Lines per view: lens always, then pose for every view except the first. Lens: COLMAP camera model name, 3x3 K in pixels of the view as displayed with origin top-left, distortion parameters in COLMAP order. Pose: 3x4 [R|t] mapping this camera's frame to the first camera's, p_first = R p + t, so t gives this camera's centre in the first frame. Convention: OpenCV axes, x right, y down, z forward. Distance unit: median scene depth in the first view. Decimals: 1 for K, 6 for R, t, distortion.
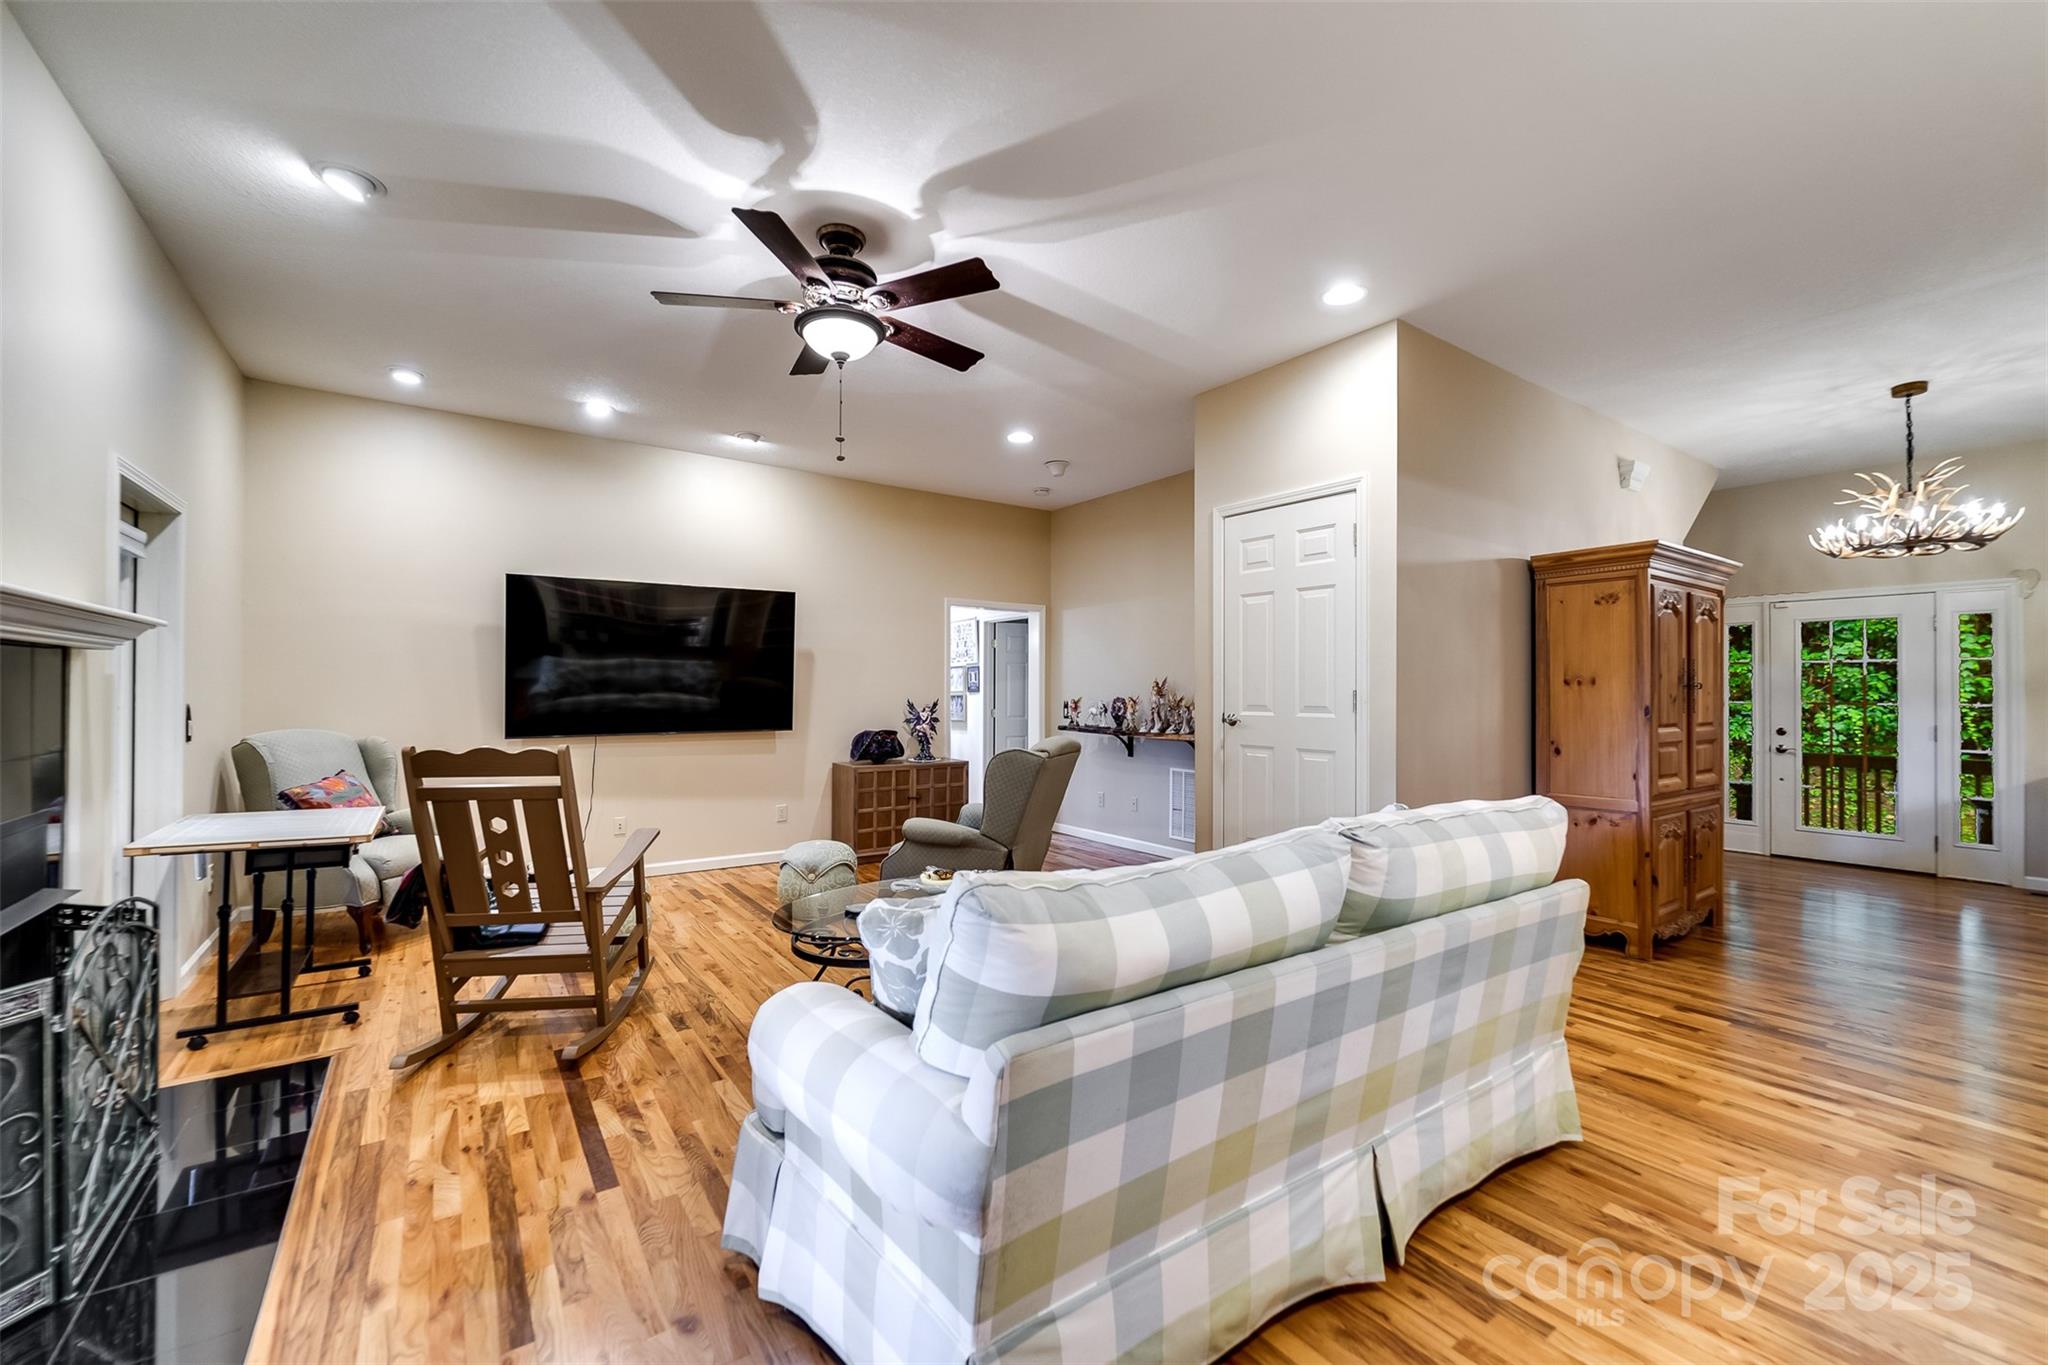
lens RADIAL K [[847.3, 0, 1024.8], [0, 847.3, 683.0], [0, 0, 1]] dist [-0.001093, -0.000862]
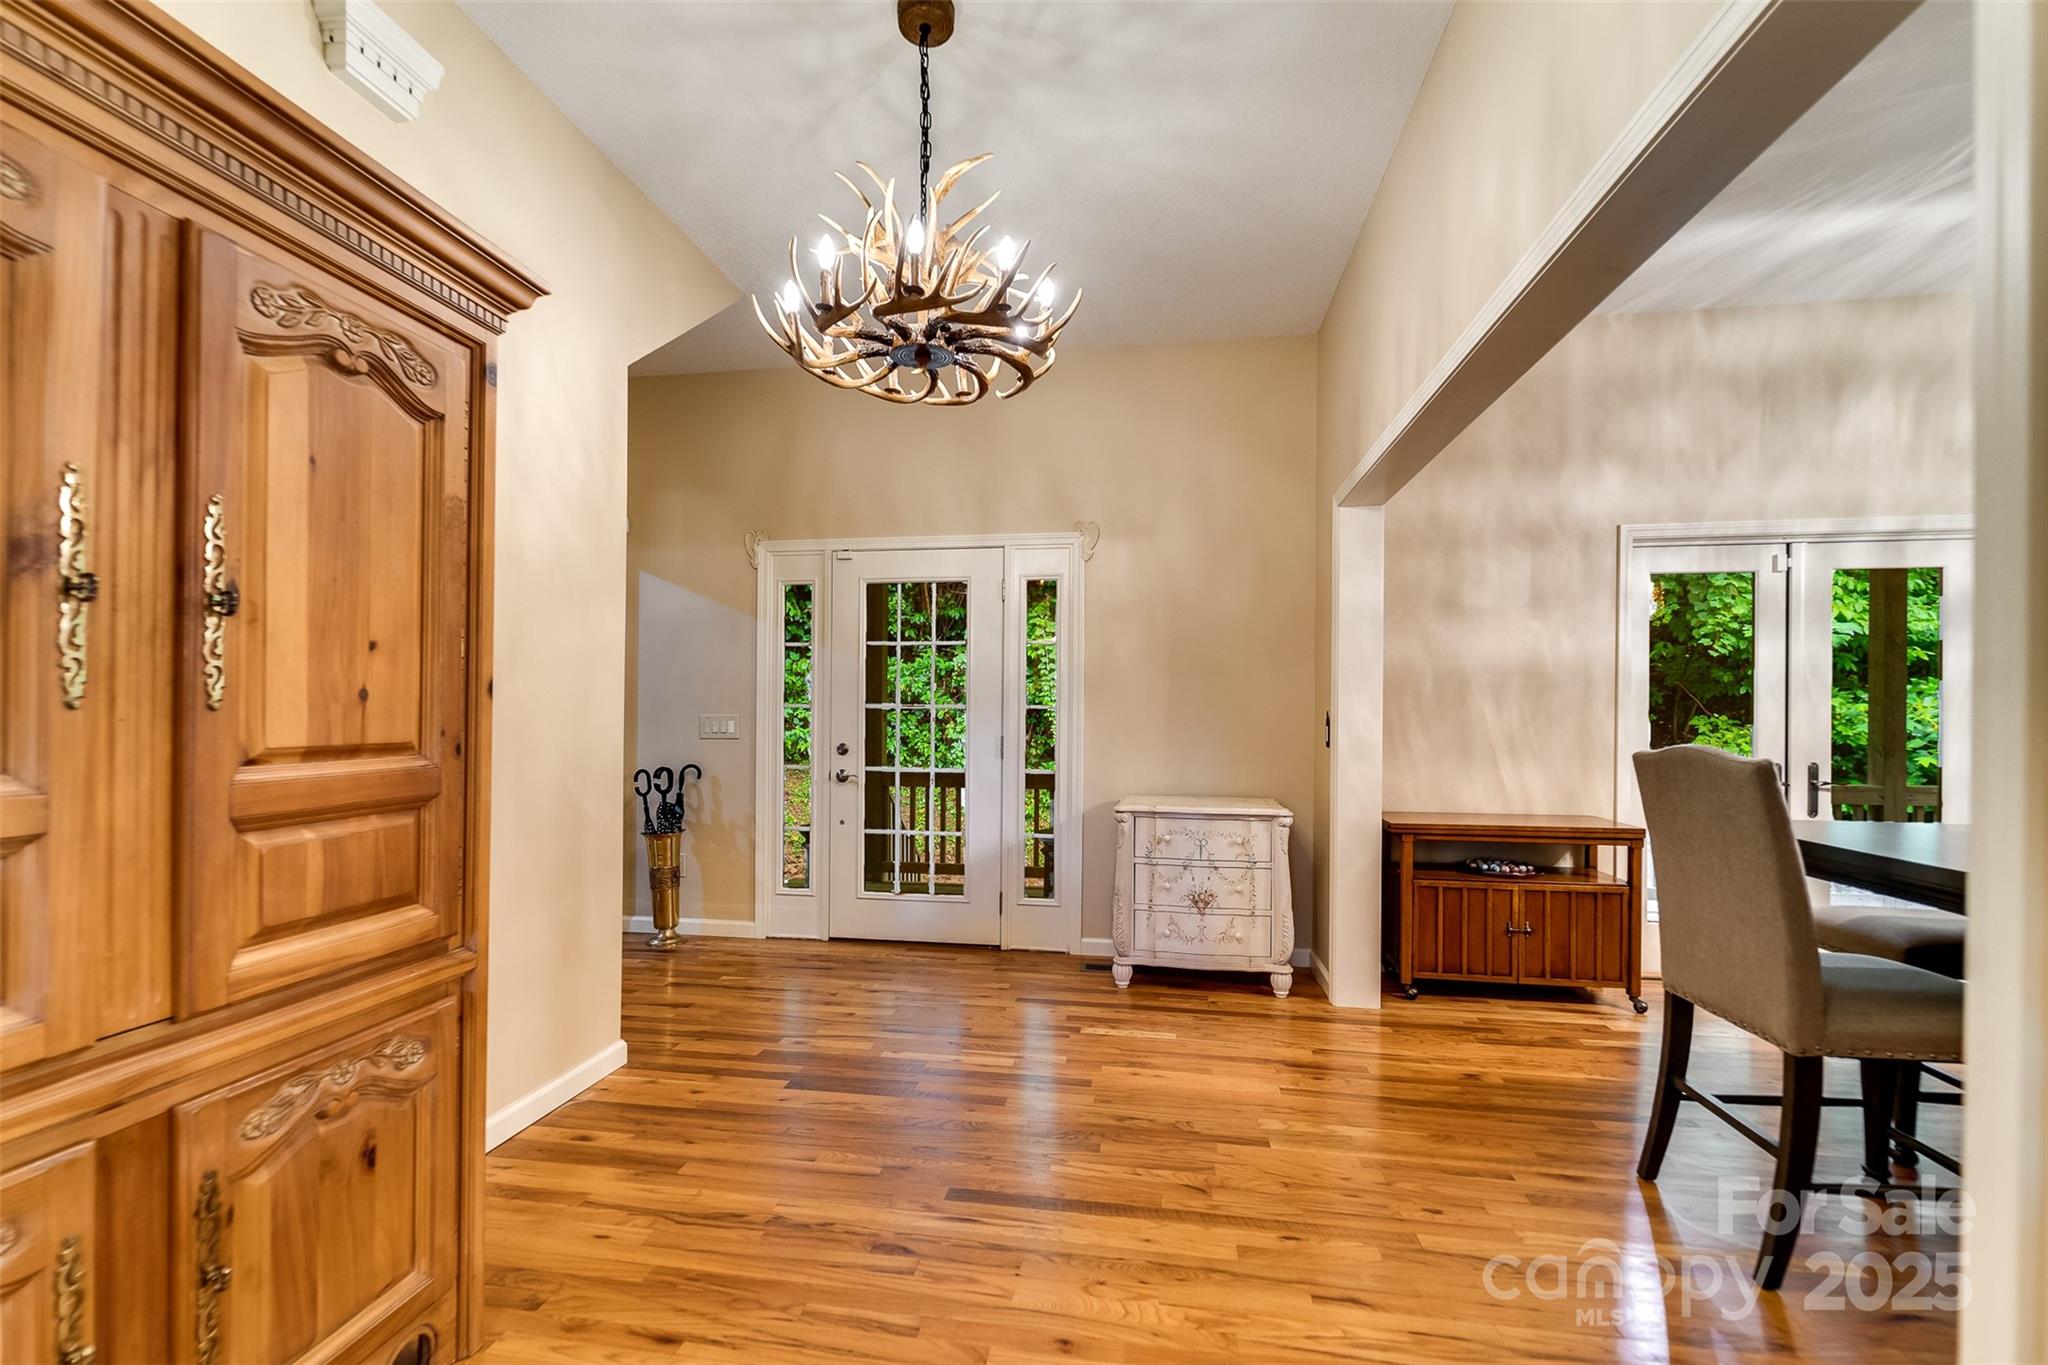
lens RADIAL K [[847.3, 0, 1024.8], [0, 847.3, 683.0], [0, 0, 1]] dist [-0.001093, -0.000862]
pose [[0.696583, 0.025535, 0.717022, 0.593410], [-0.013541, 0.999656, -0.022446, 0.024050], [-0.717349, 0.005926, 0.696689, 0.502112]]
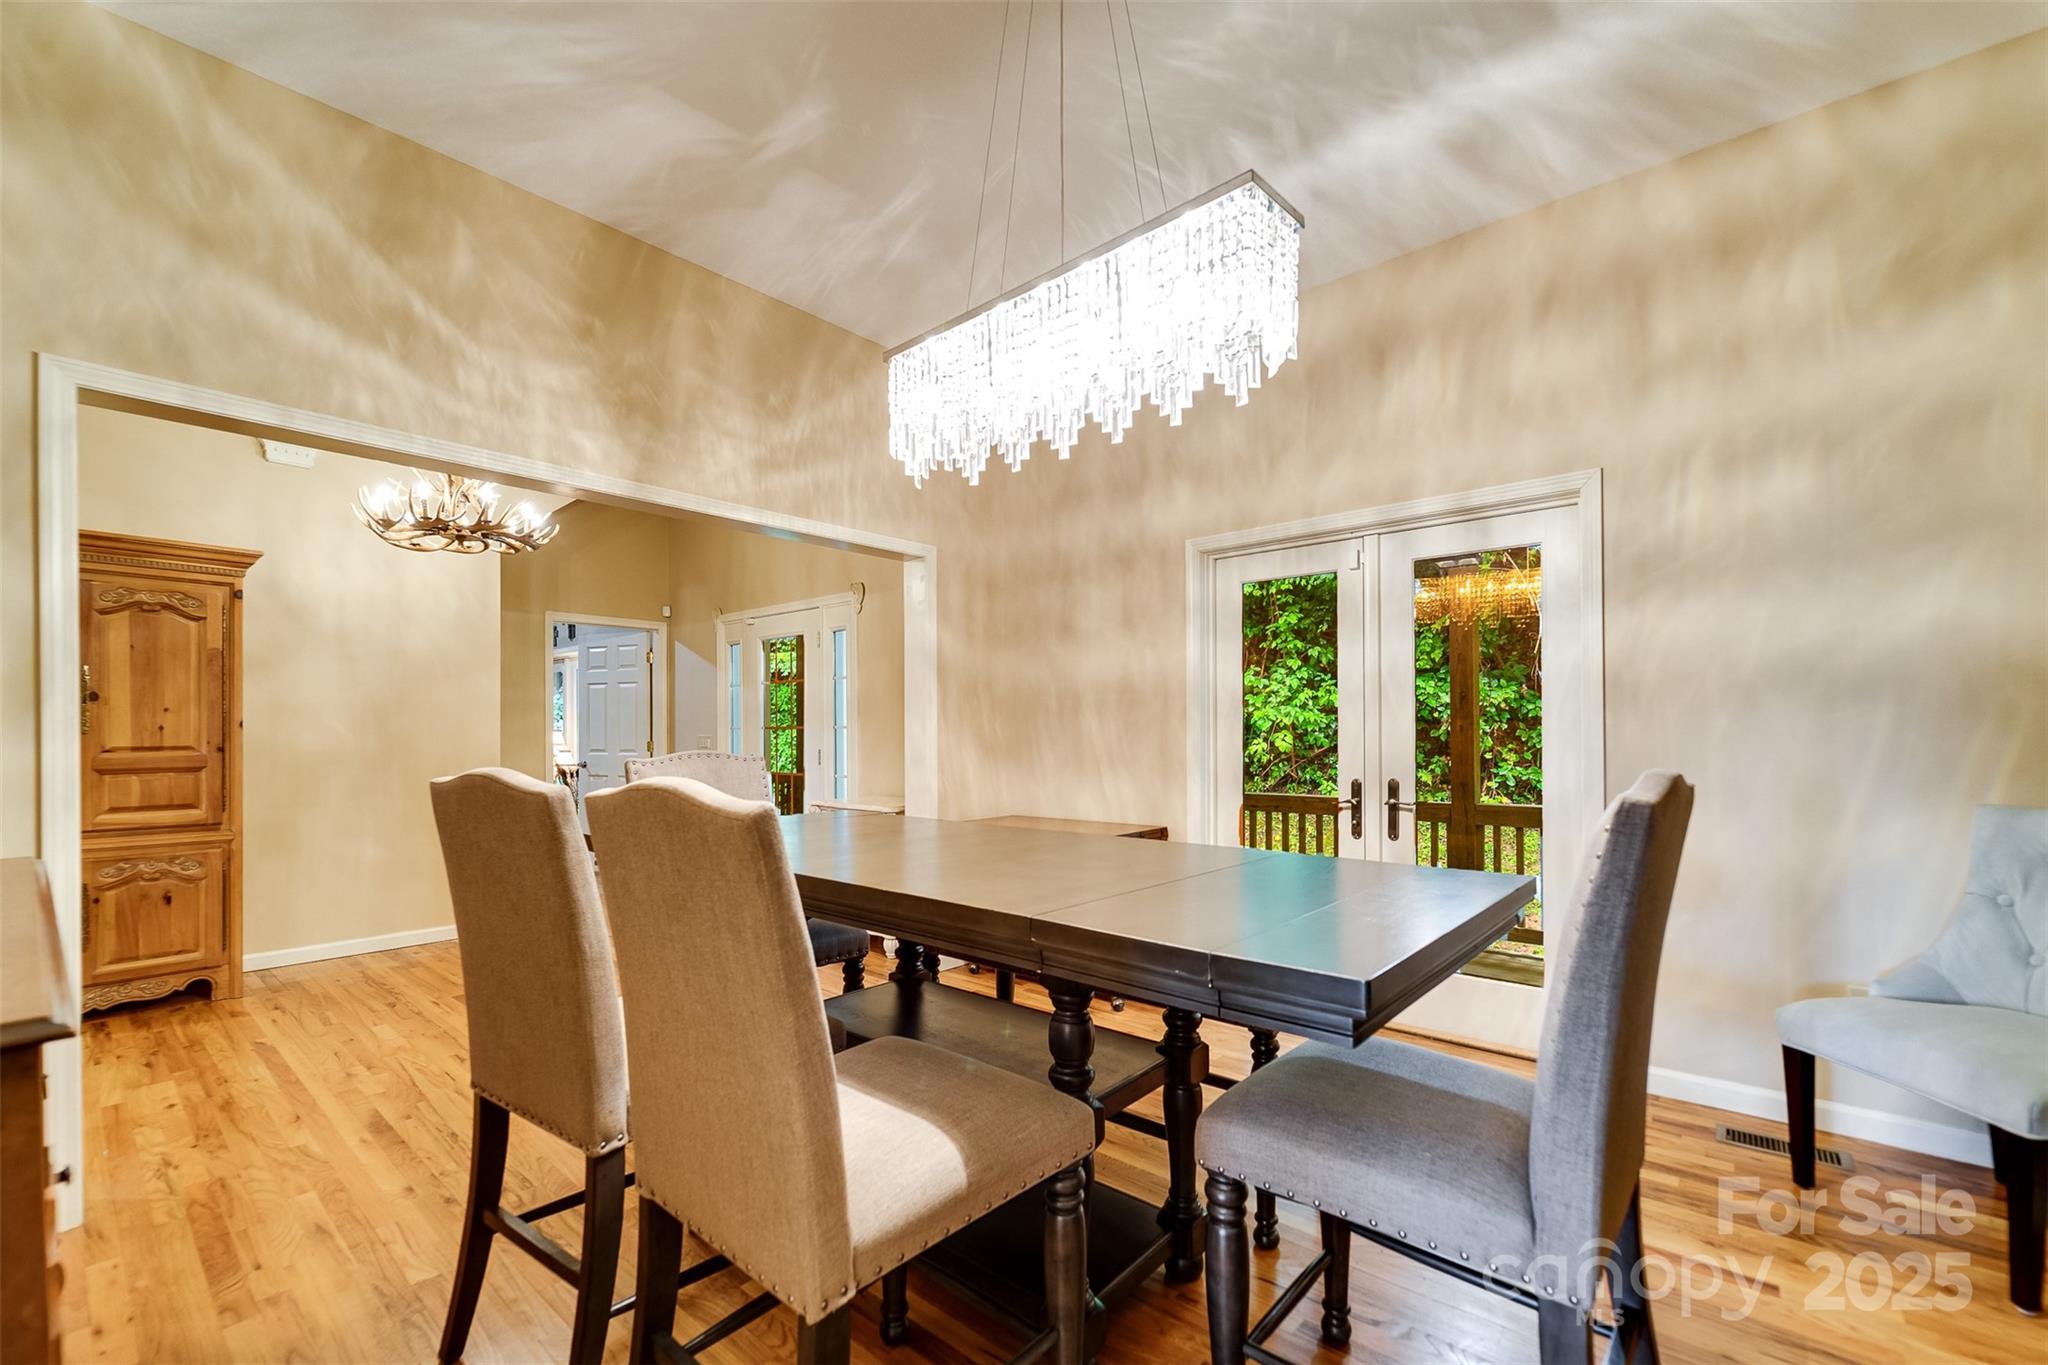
lens RADIAL K [[858.9, 0, 1031.2], [0, 858.9, 700.5], [0, 0, 1]] dist [0.001207, 0.000274]
pose [[0.966555, 0.003025, 0.256440, 1.078249], [0.004385, 0.999589, -0.028319, 0.025010], [-0.256420, 0.028497, 0.966145, 0.024051]]
